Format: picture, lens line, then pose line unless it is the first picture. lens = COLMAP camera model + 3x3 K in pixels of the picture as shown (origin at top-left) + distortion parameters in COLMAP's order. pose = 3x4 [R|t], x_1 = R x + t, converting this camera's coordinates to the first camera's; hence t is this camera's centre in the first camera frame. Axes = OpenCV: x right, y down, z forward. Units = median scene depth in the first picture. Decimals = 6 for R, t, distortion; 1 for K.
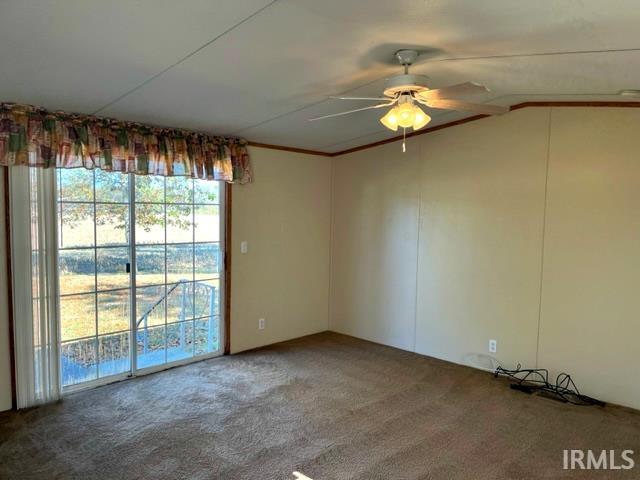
lens RADIAL K [[486.1, 0, 328.8], [0, 486.1, 242.3], [0, 0, 1]] dist [0.059902, -0.081481]
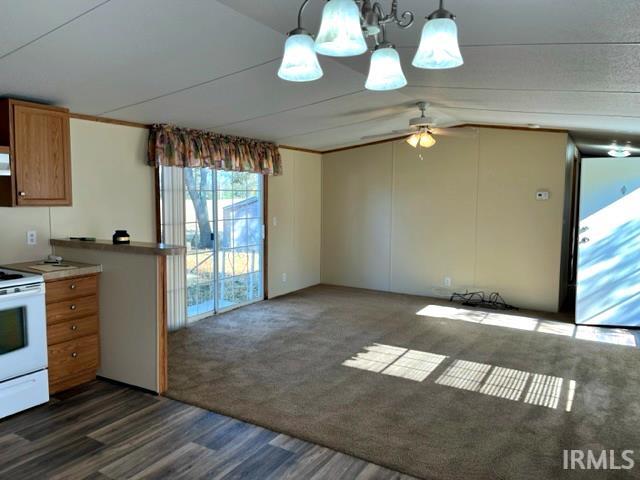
lens RADIAL K [[483.7, 0, 320.0], [0, 483.7, 240.0], [0, 0, 1]] dist [0.040043, -0.045215]
pose [[0.975117, -0.029785, 0.219681, -0.429212], [0.022639, 0.999132, 0.034976, 0.020647], [-0.220532, -0.029132, 0.974945, -0.443452]]
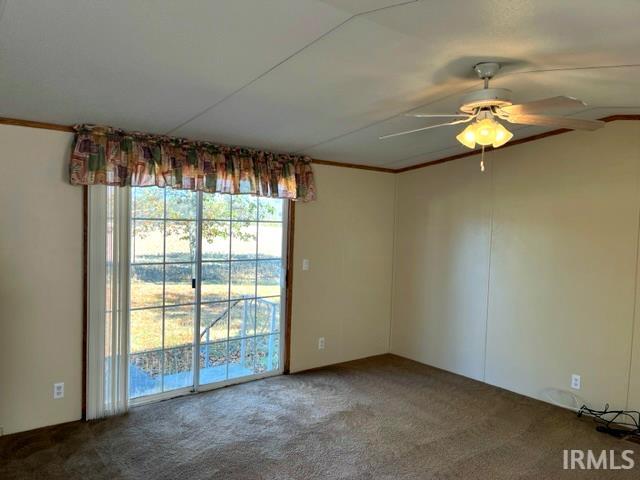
lens RADIAL K [[483.7, 0, 320.0], [0, 483.7, 240.0], [0, 0, 1]] dist [0.040043, -0.045215]
pose [[0.991283, 0.016796, -0.130678, -0.021333], [-0.020870, 0.999336, -0.029865, -0.014557], [0.130090, 0.032332, 0.990975, 0.034656]]
